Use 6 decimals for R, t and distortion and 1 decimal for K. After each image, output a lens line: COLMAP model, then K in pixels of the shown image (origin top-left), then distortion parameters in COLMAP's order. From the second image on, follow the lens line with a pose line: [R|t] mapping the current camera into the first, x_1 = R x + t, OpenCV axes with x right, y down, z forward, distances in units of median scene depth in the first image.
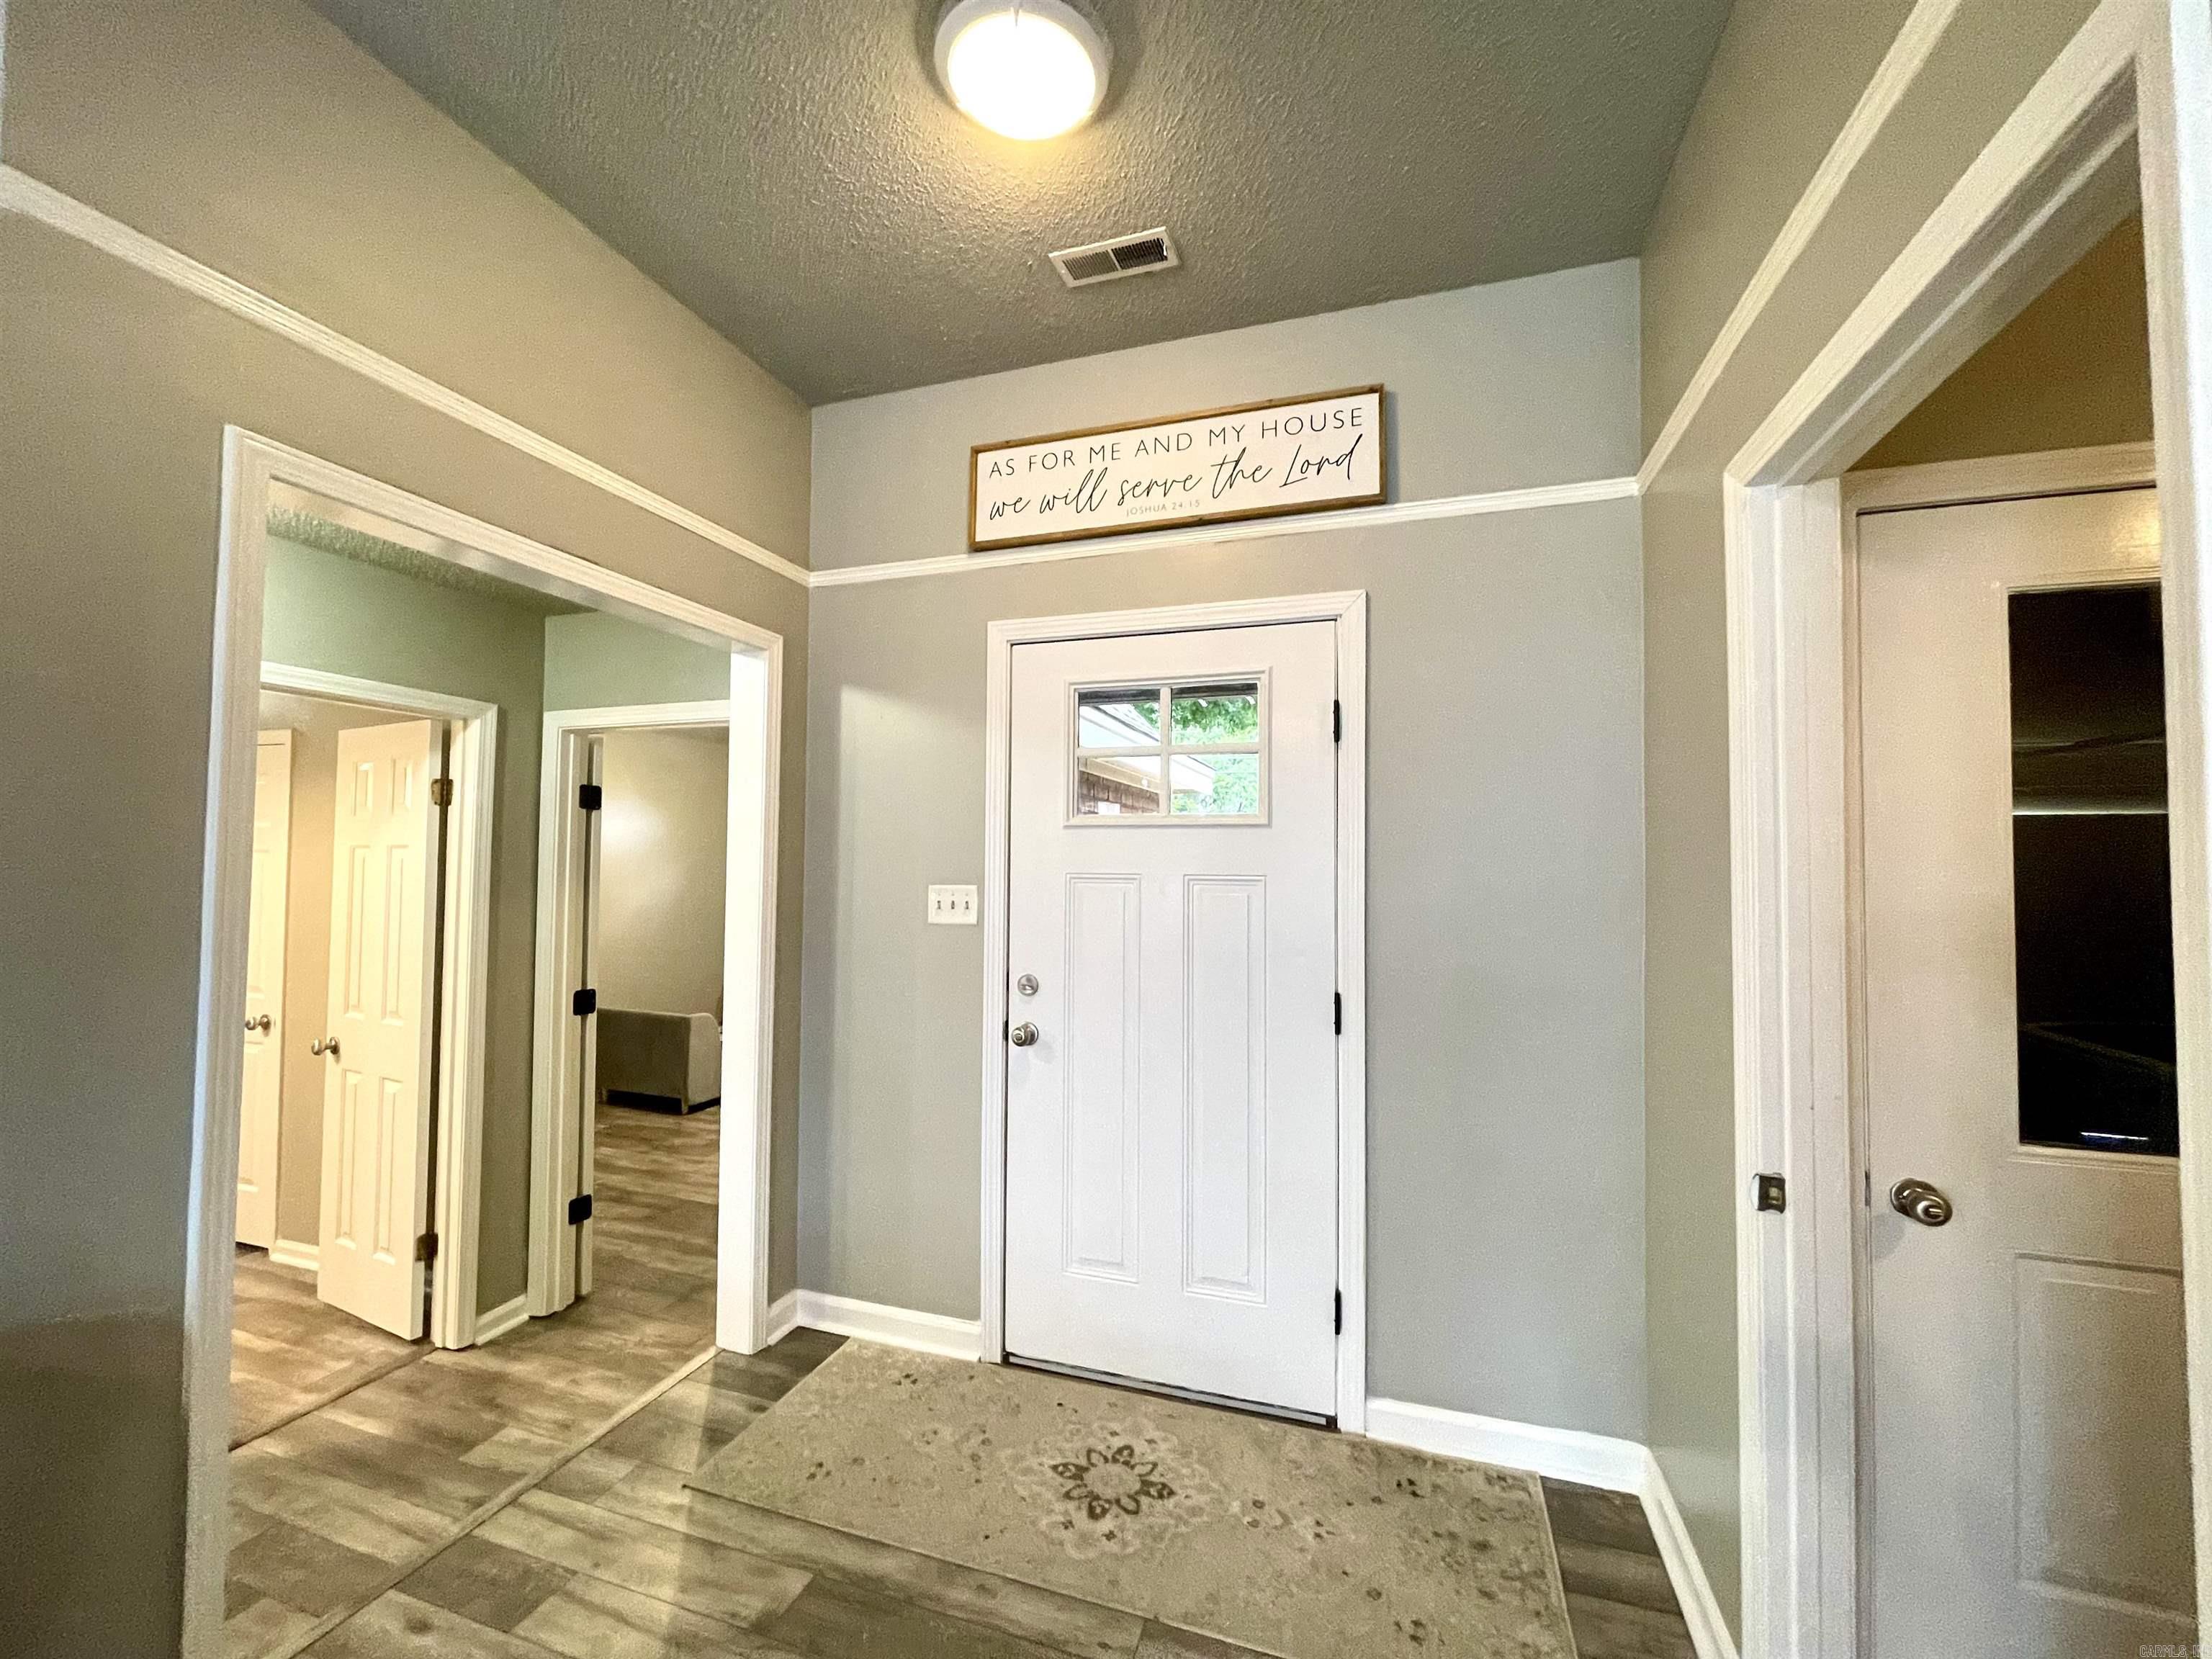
lens RADIAL K [[896.3, 0, 1088.5], [0, 896.3, 844.5], [0, 0, 1]] dist [-0.003118, 0.001994]
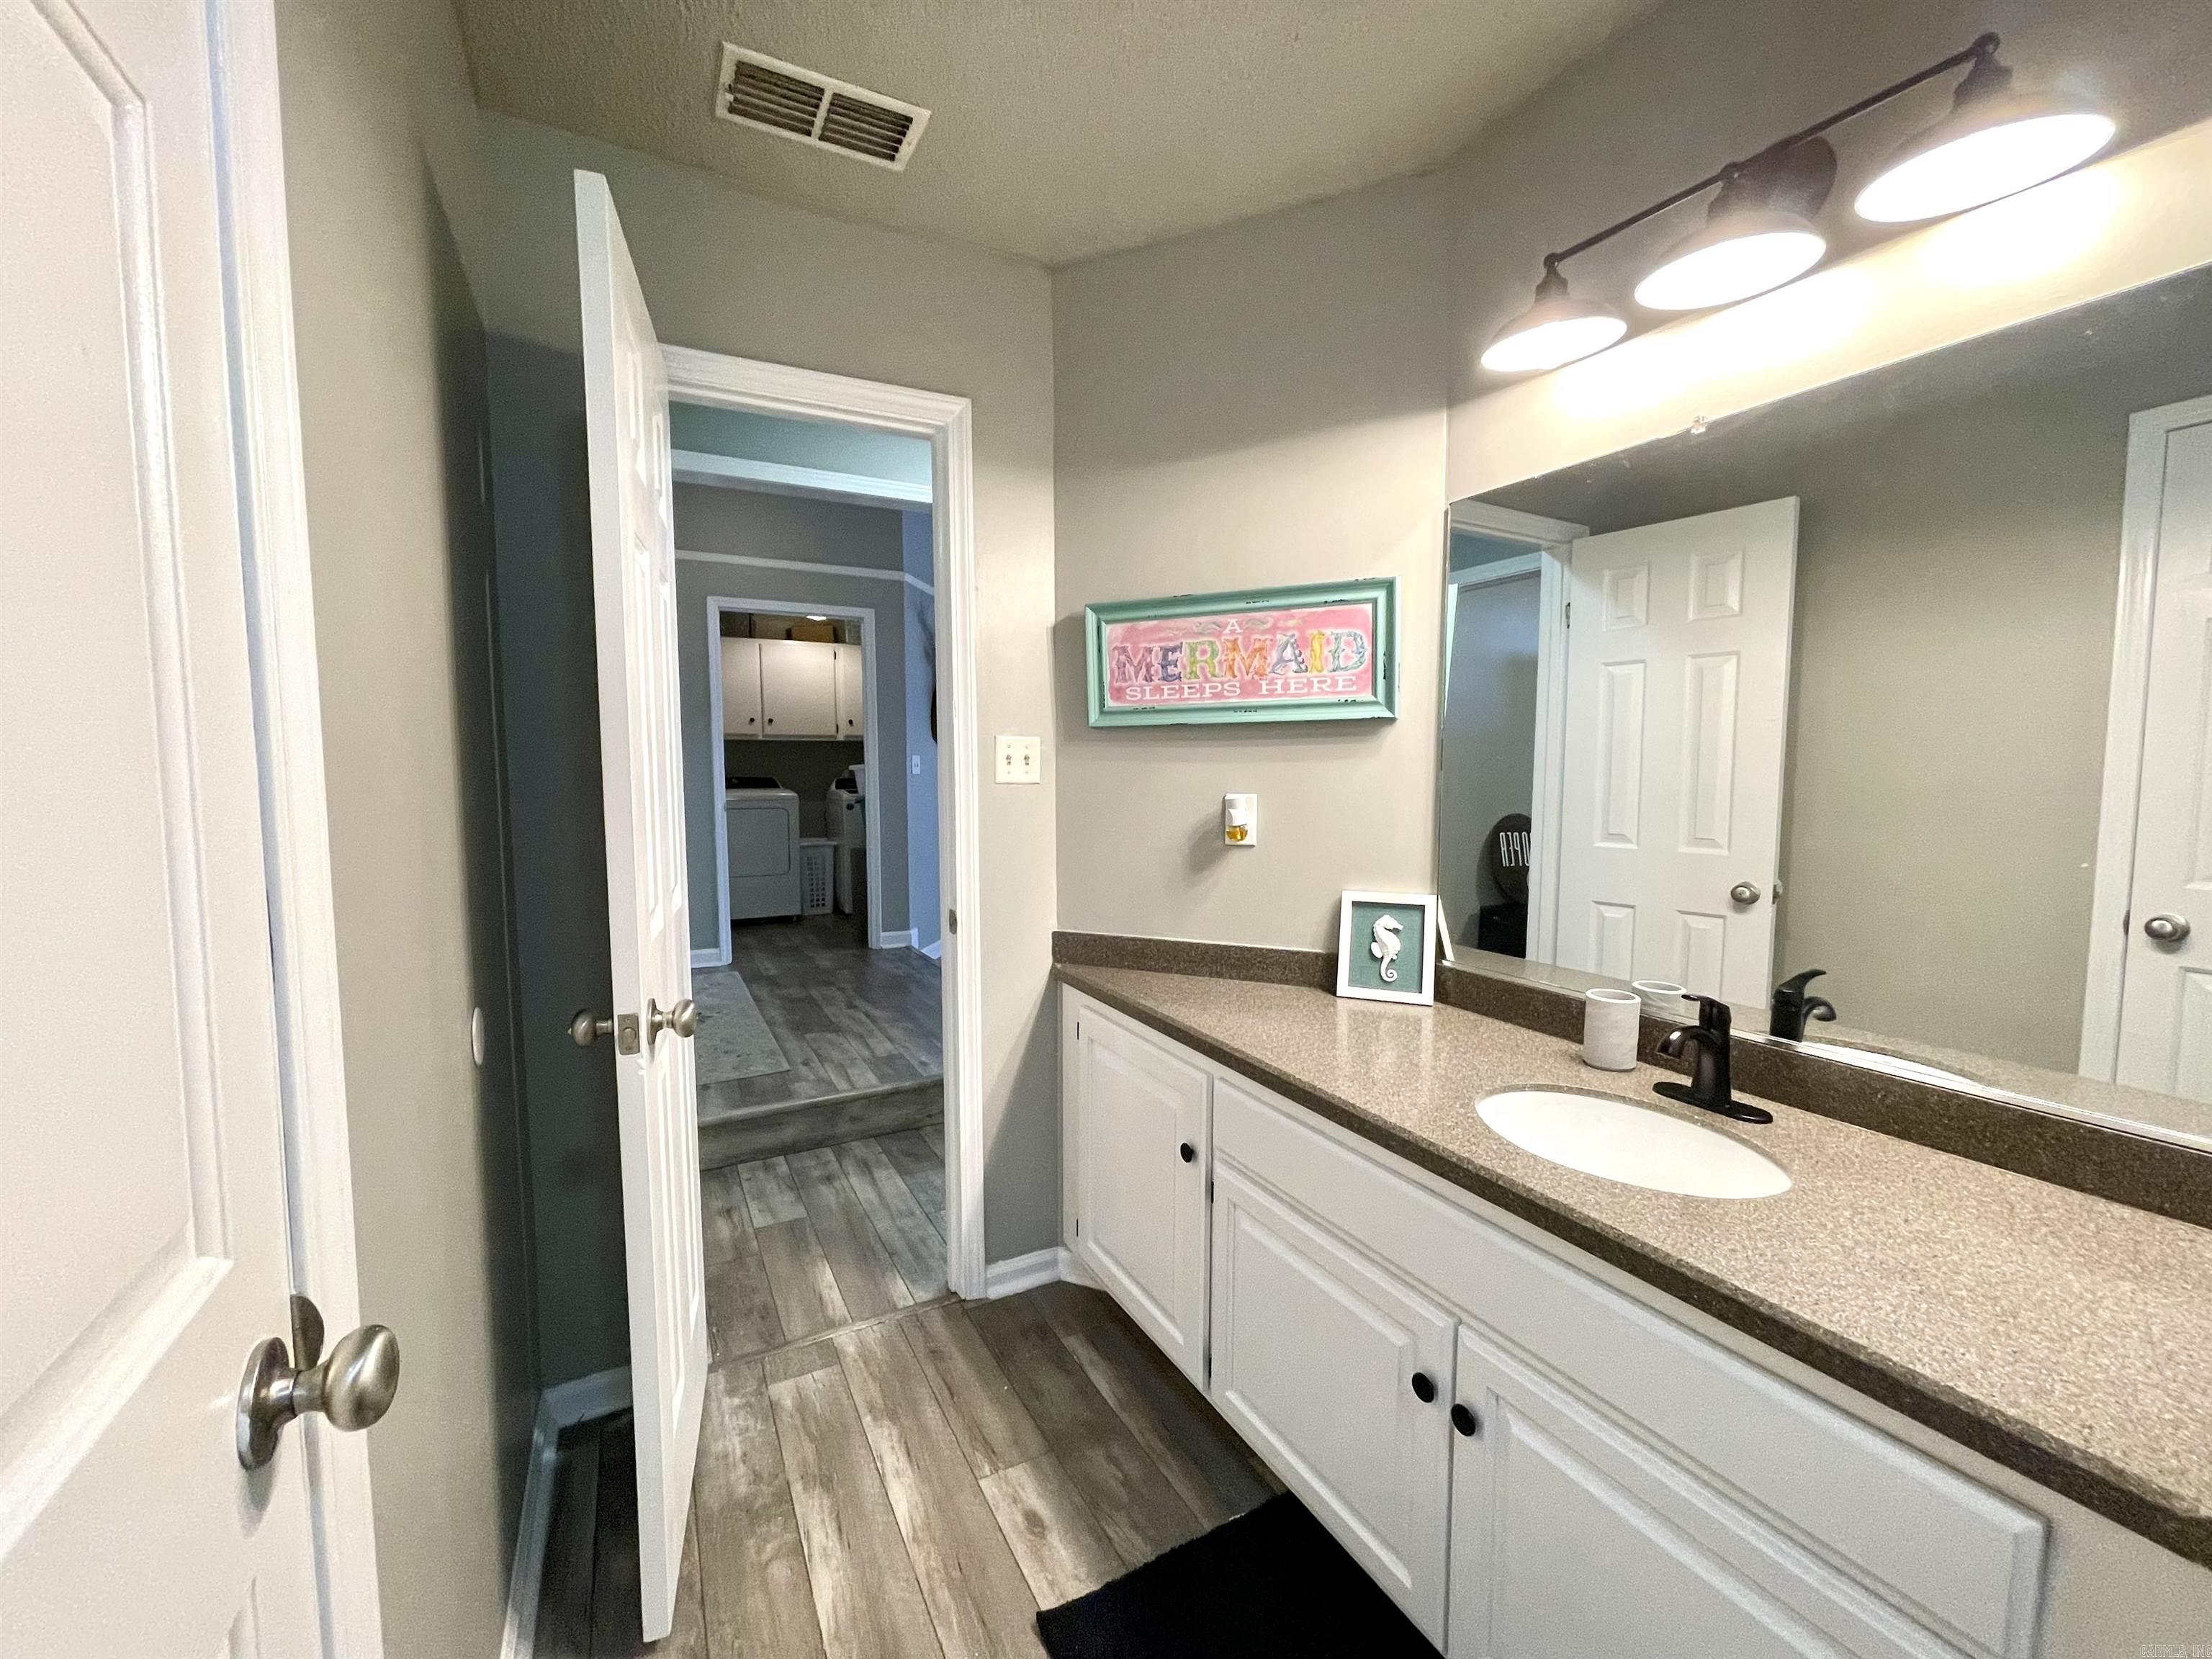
lens RADIAL K [[896.3, 0, 1103.6], [0, 896.3, 834.2], [0, 0, 1]] dist [-0.003118, 0.001994]
pose [[-0.728965, -0.048300, 0.682845, -1.598692], [-0.006481, 0.997950, 0.063669, 0.149531], [-0.684520, 0.041987, -0.727784, 1.448983]]
